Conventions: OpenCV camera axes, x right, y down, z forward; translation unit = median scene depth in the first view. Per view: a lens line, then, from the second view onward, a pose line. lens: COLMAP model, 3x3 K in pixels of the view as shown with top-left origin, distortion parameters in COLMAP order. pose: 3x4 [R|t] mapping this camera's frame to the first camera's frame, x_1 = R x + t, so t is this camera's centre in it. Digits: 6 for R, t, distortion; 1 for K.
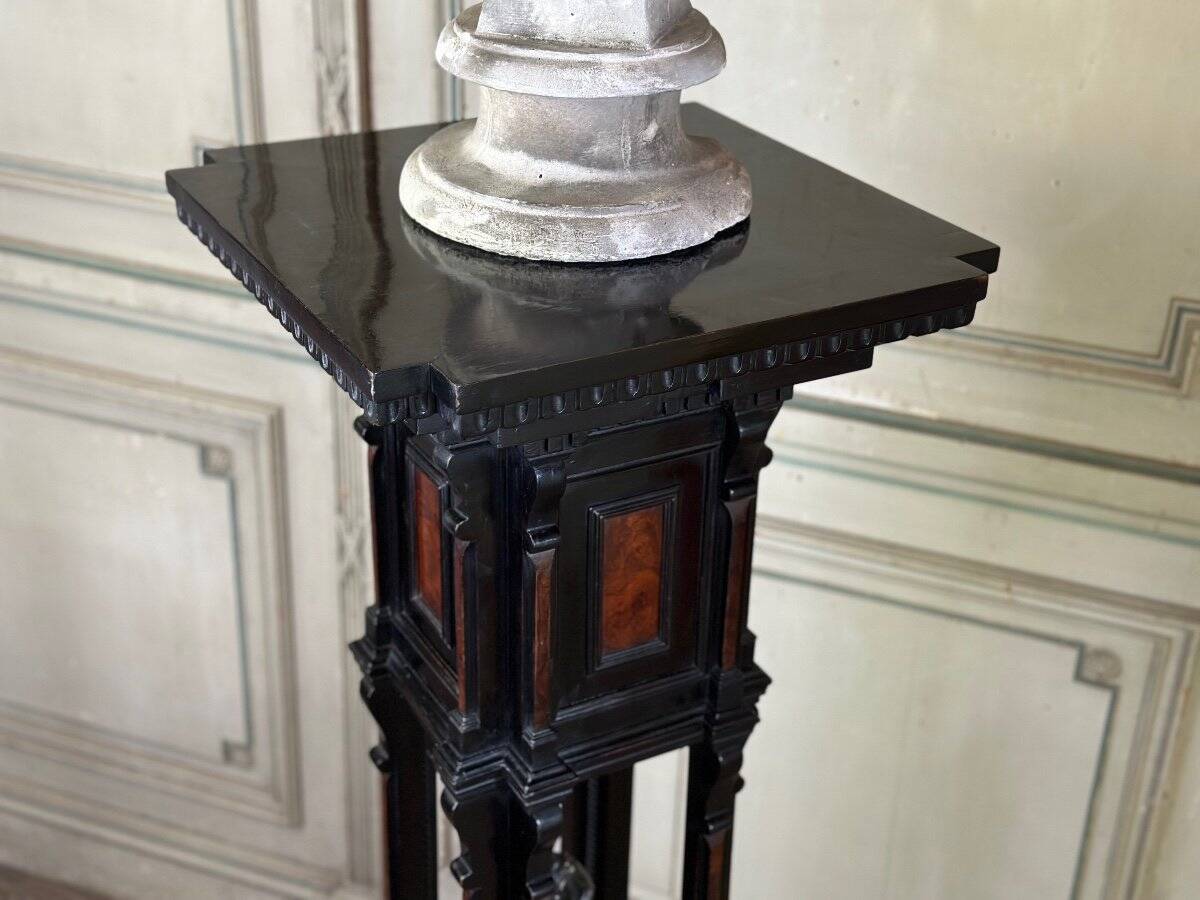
lens RADIAL K [[1676.9, 0, 597.6], [0, 1676.9, 461.0], [0, 0, 1]] dist [0.116360, 0.000000]
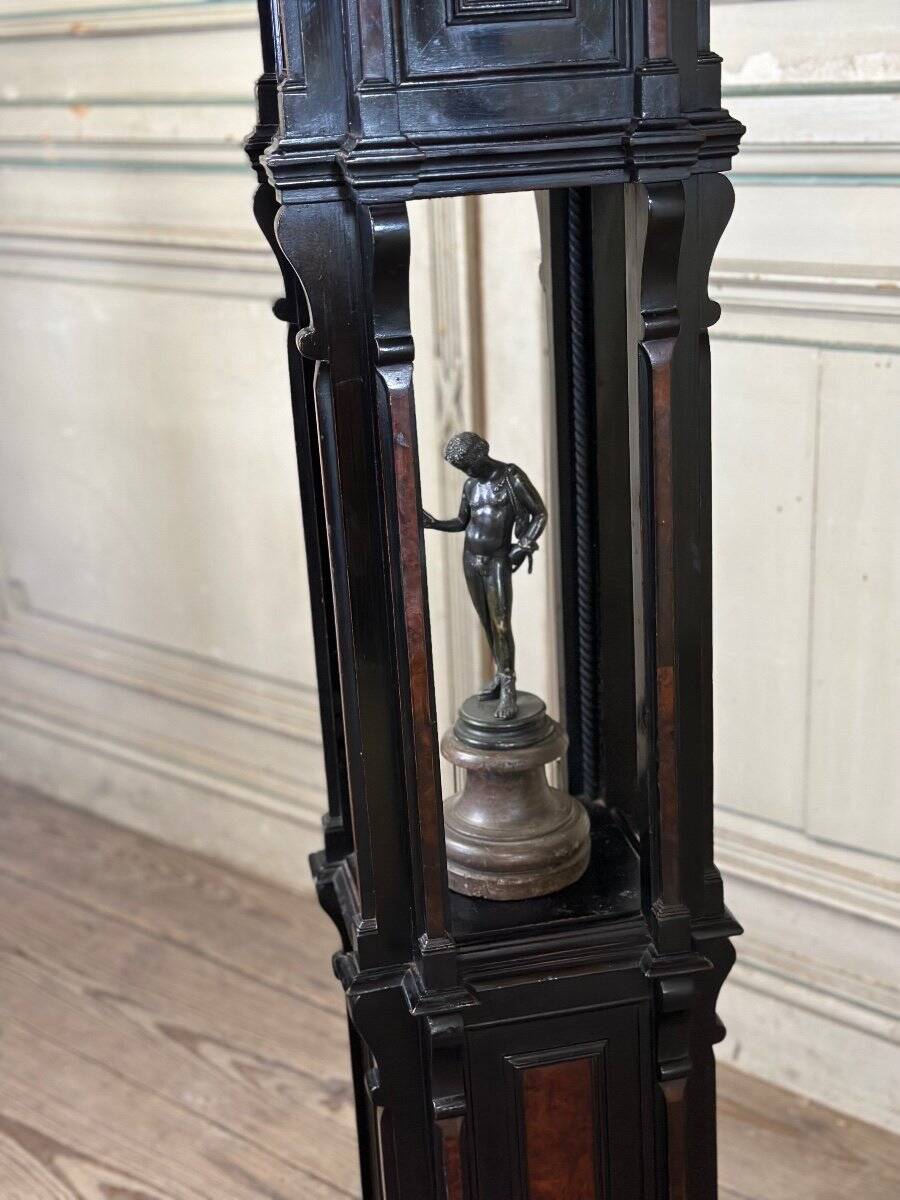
lens RADIAL K [[1676.9, 0, 442.6], [0, 1676.9, 612.3], [0, 0, 1]] dist [0.116360, 0.000000]
pose [[0.944209, 0.031149, -0.327871, 0.177548], [-0.078927, 0.987909, -0.133439, 0.346474], [0.319751, 0.151872, 0.935251, 0.229140]]
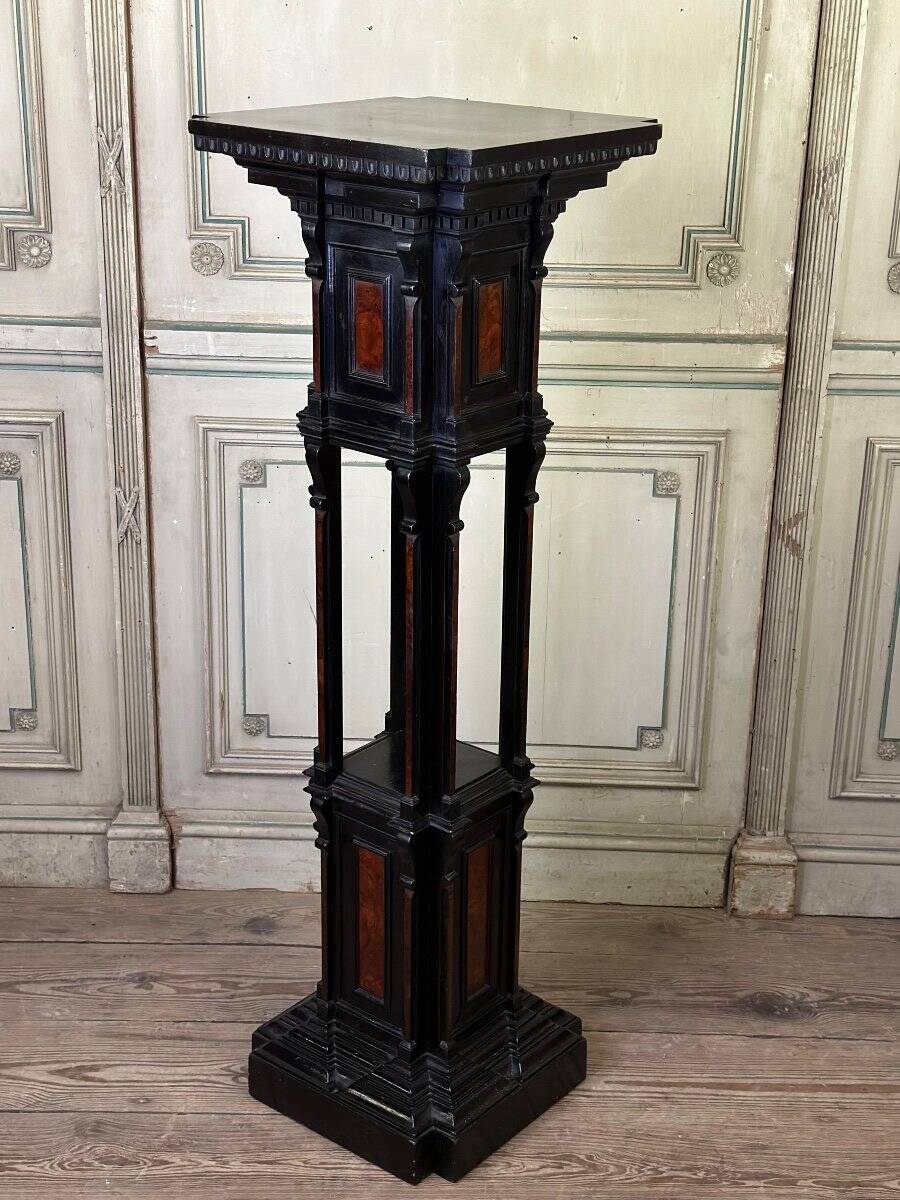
lens RADIAL K [[1806.3, 0, 438.2], [0, 1806.3, 615.1], [0, 0, 1]] dist [0.128495, 0.000000]
pose [[0.937303, -0.136566, 0.320645, -0.476979], [0.170858, 0.981942, -0.081229, 0.357539], [-0.303762, 0.130921, 0.943710, -0.519613]]
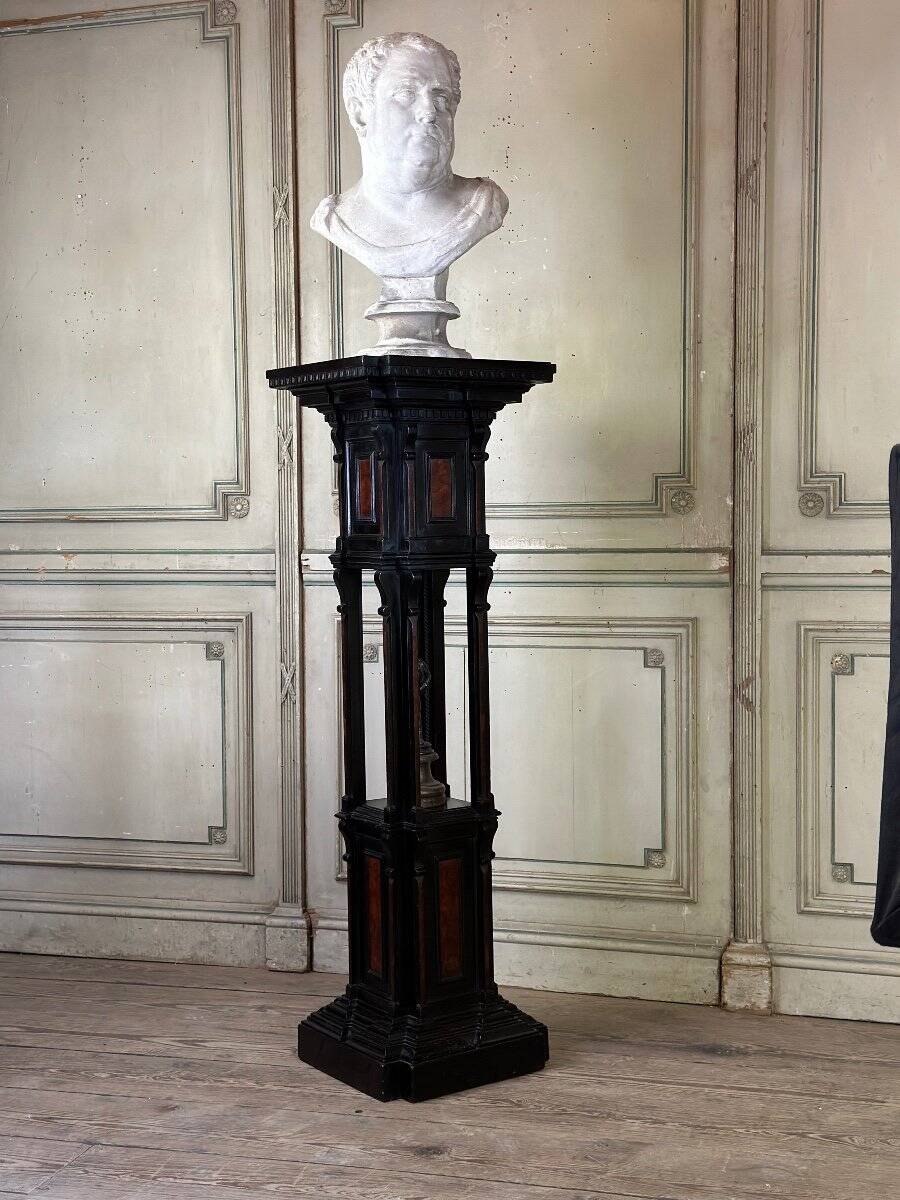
lens RADIAL K [[1663.8, 0, 448.9], [0, 1663.8, 607.3], [0, 0, 1]] dist [0.128475, 0.000000]
pose [[0.995872, -0.046109, 0.078186, -0.132409], [0.074269, 0.909132, -0.409833, 0.957558], [-0.052185, 0.413948, 0.908803, -0.981909]]
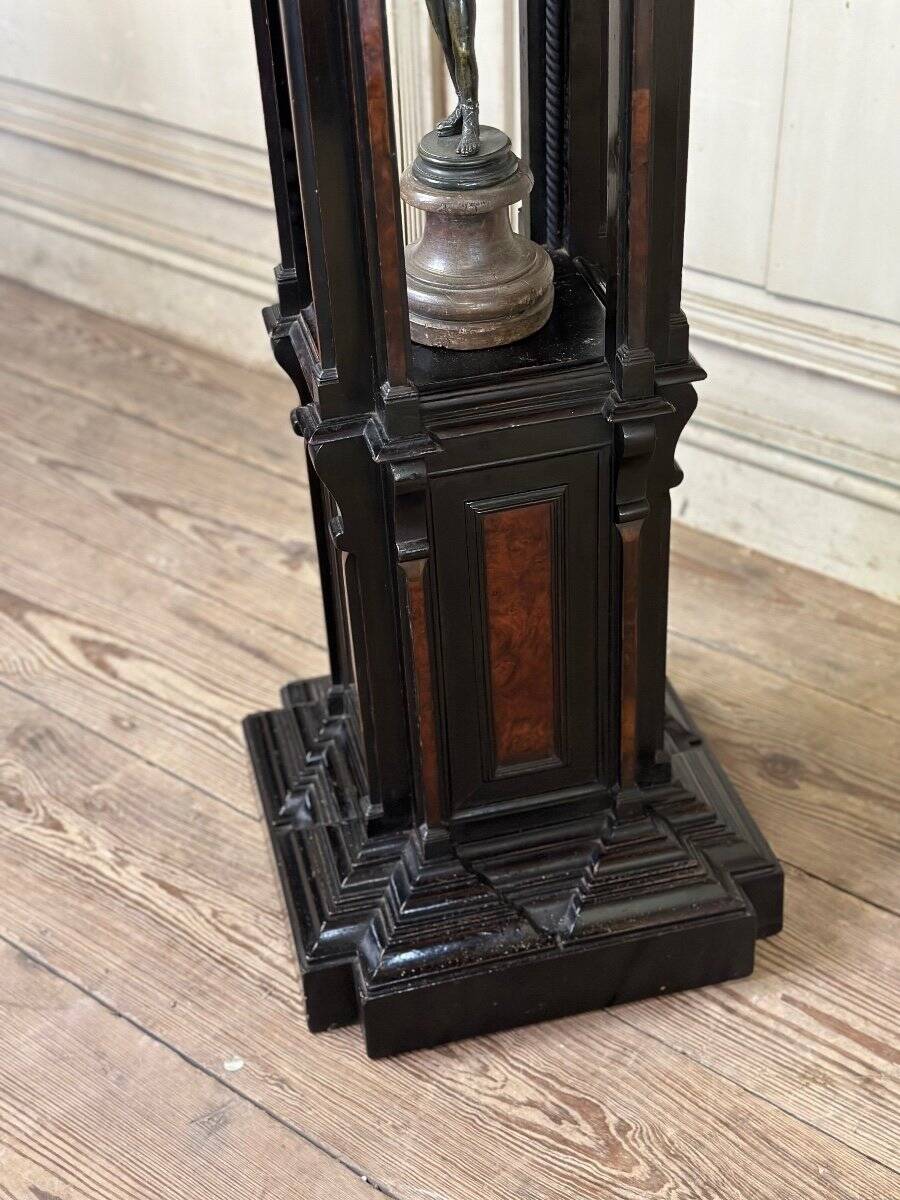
lens RADIAL K [[1676.9, 0, 441.5], [0, 1676.9, 609.5], [0, 0, 1]] dist [0.116360, 0.000000]
pose [[0.955173, 0.111189, -0.274373, 0.167046], [-0.068817, 0.984794, 0.159515, 0.364387], [0.287938, -0.133483, 0.948301, 0.241310]]
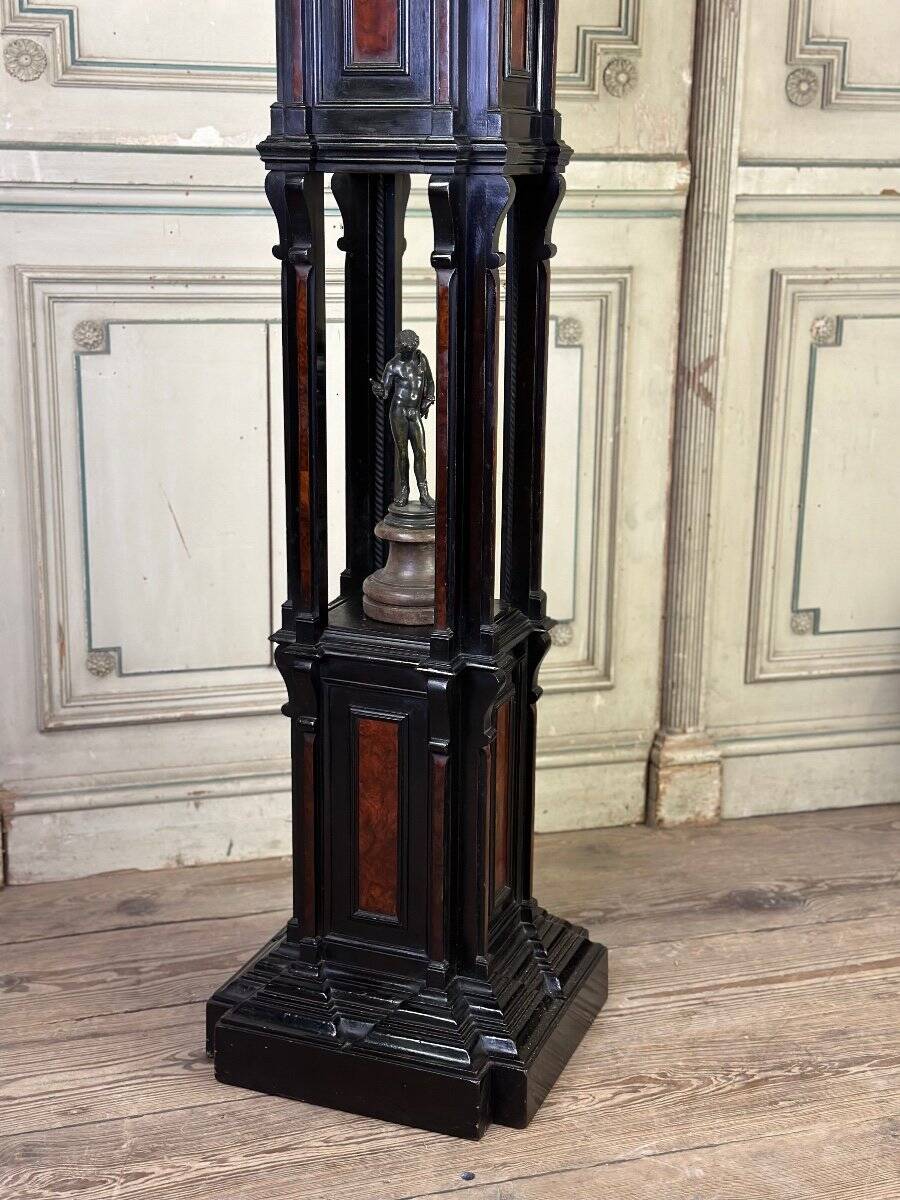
lens RADIAL K [[1676.9, 0, 444.6], [0, 1676.9, 606.8], [0, 0, 1]] dist [0.116360, 0.000000]
pose [[0.787984, -0.177436, 0.589574, -0.669129], [0.295007, 0.949305, -0.108587, 0.478159], [-0.540418, 0.259494, 0.800382, 0.013047]]
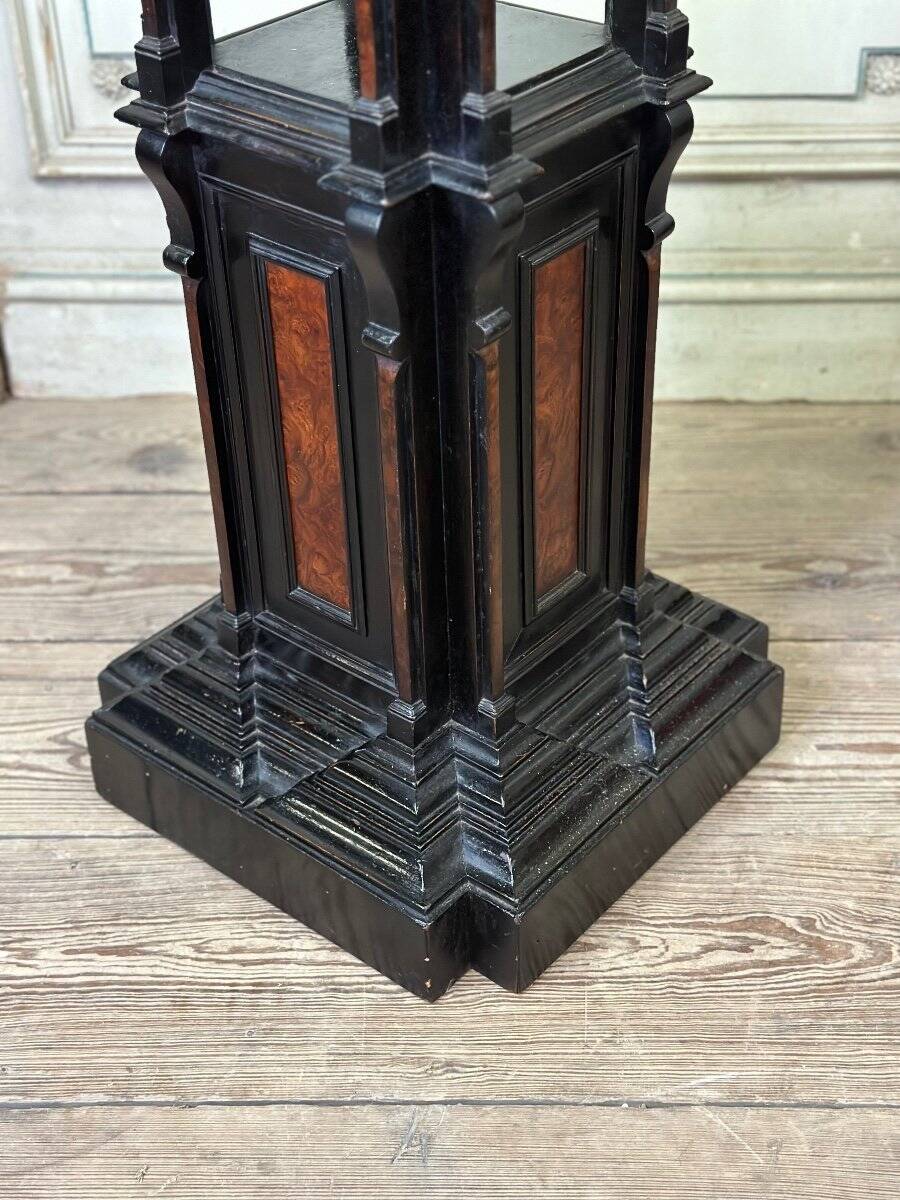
lens RADIAL K [[1676.9, 0, 453.4], [0, 1676.9, 612.2], [0, 0, 1]] dist [0.116360, 0.000000]
pose [[0.939288, -0.239384, 0.245831, -0.195186], [0.201384, 0.964665, 0.169902, 0.442609], [-0.277817, -0.110081, 0.954306, 0.358217]]
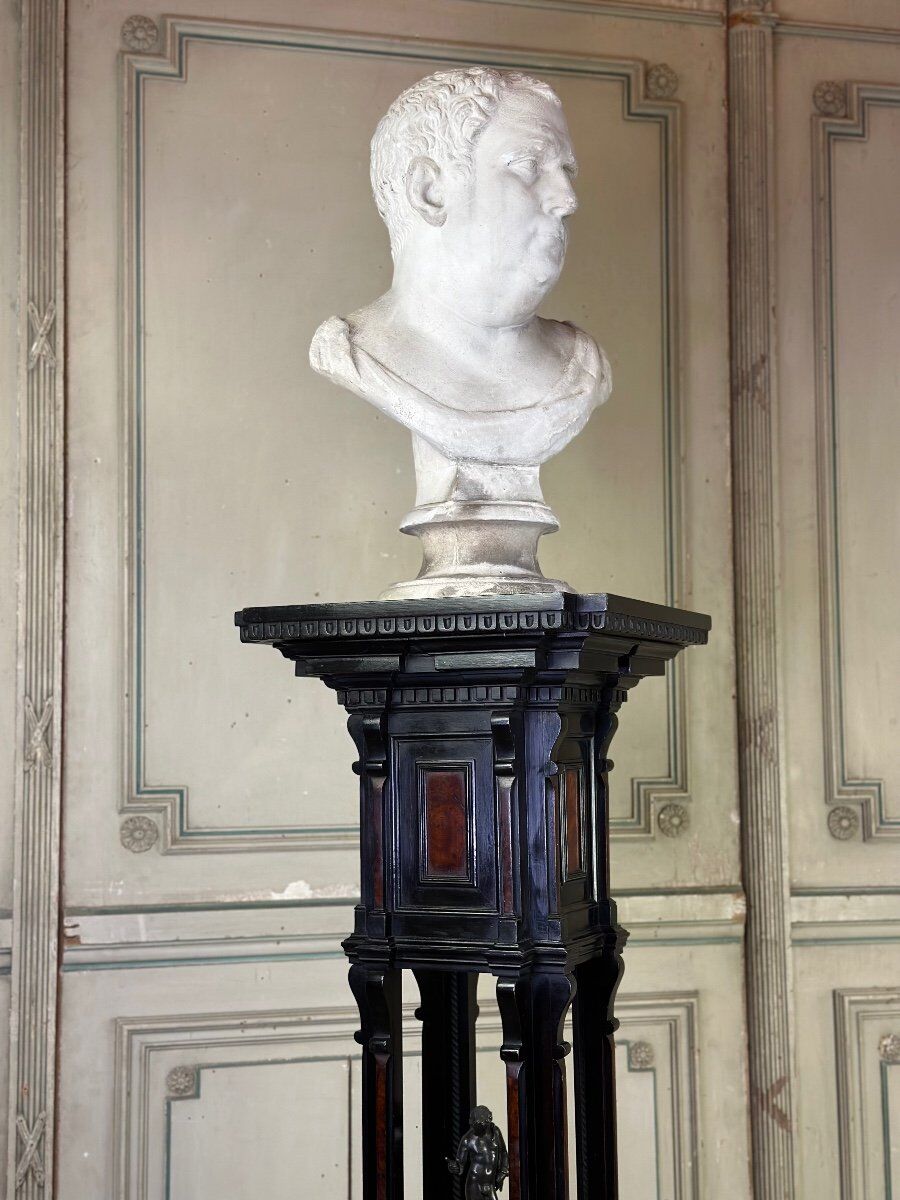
lens RADIAL K [[1676.9, 0, 448.8], [0, 1676.9, 621.1], [0, 0, 1]] dist [0.116360, 0.000000]
pose [[0.814646, 0.003009, 0.579951, -0.701458], [0.300730, 0.852852, -0.426855, 0.389064], [-0.495897, 0.522144, 0.693867, -0.108146]]
